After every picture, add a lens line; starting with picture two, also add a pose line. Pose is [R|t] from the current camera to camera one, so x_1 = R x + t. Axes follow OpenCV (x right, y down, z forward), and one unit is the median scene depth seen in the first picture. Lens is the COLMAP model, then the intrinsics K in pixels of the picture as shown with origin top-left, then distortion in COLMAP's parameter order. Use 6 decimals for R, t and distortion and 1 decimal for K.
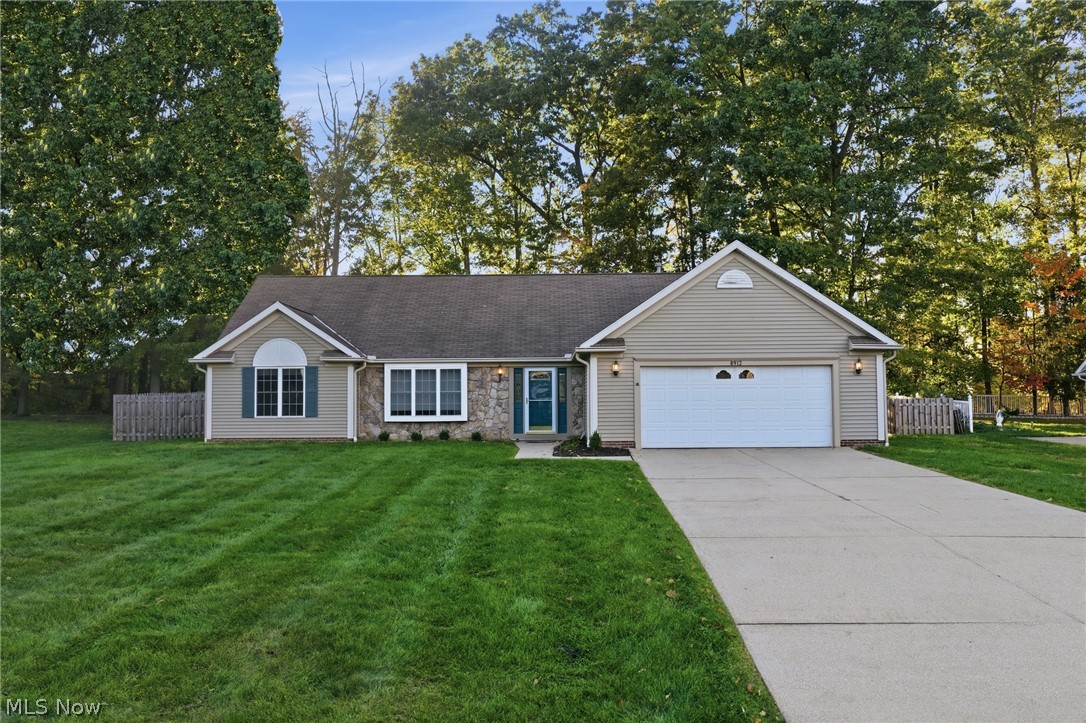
lens RADIAL K [[894.8, 0, 543.0], [0, 894.8, 361.5], [0, 0, 1]] dist [0.002105, 0.000186]
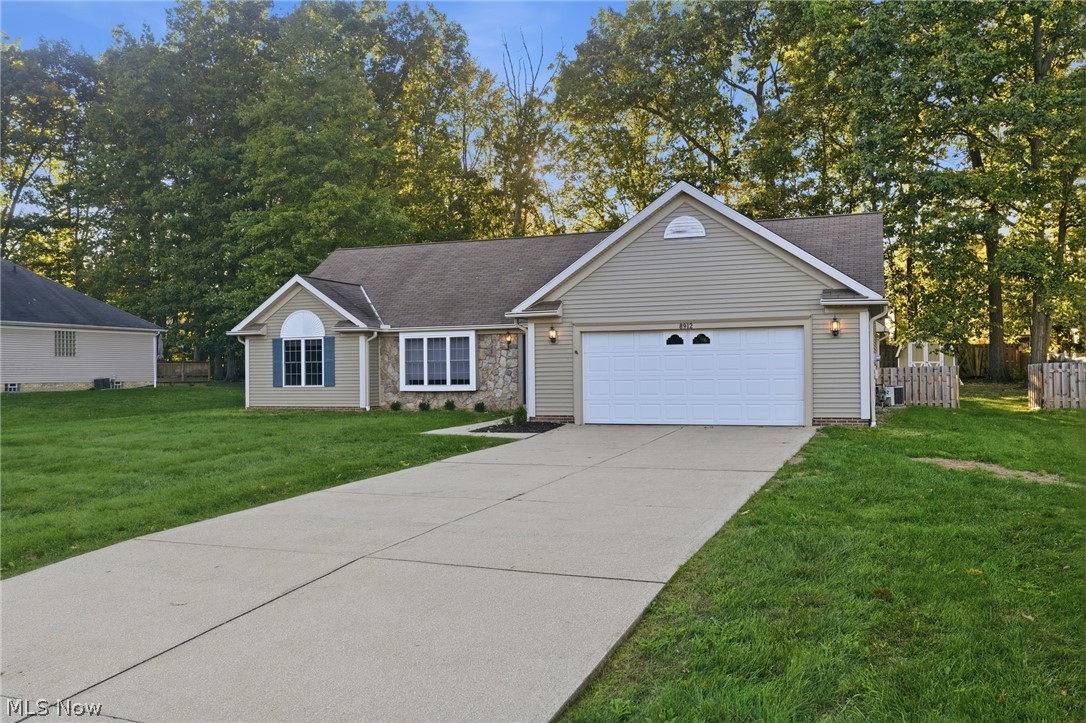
lens RADIAL K [[894.8, 0, 543.0], [0, 894.8, 361.5], [0, 0, 1]] dist [0.002105, 0.000186]
pose [[0.935787, -0.007093, -0.352495, 0.318844], [0.021944, 0.999031, 0.038153, 0.000099], [0.351883, -0.043439, 0.935036, 0.127693]]
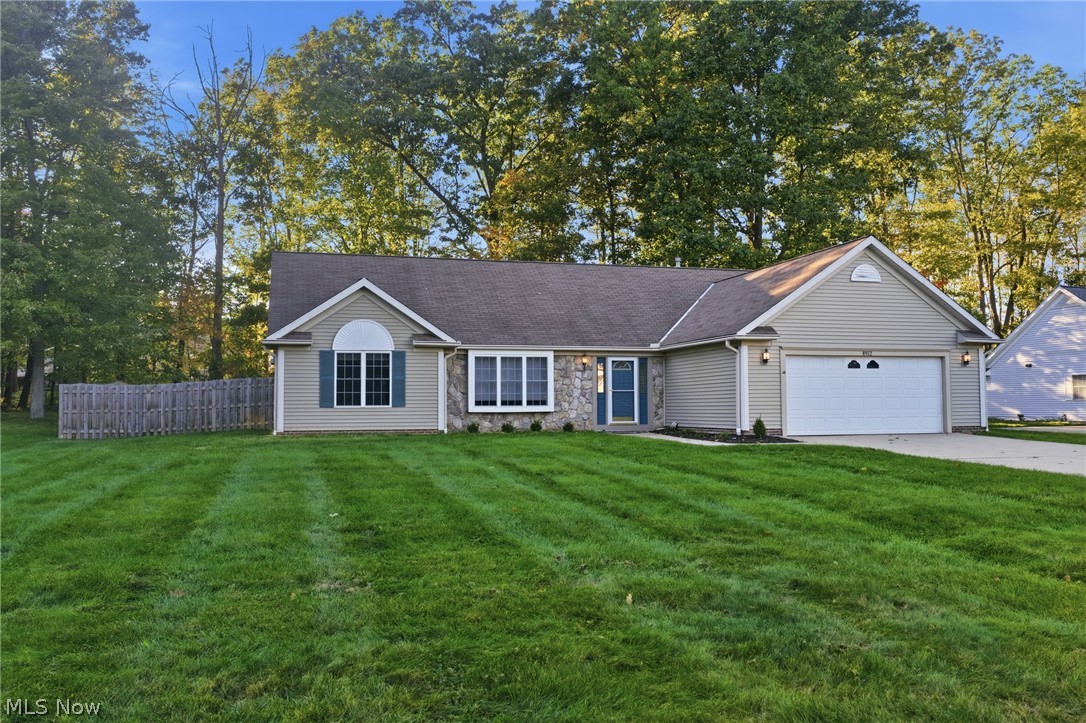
lens RADIAL K [[894.8, 0, 543.0], [0, 894.8, 361.5], [0, 0, 1]] dist [0.002105, 0.000186]
pose [[0.958865, 0.015784, 0.283422, -0.363817], [-0.014328, 0.999871, -0.007209, 0.019924], [-0.283499, 0.002851, 0.958968, 0.087706]]
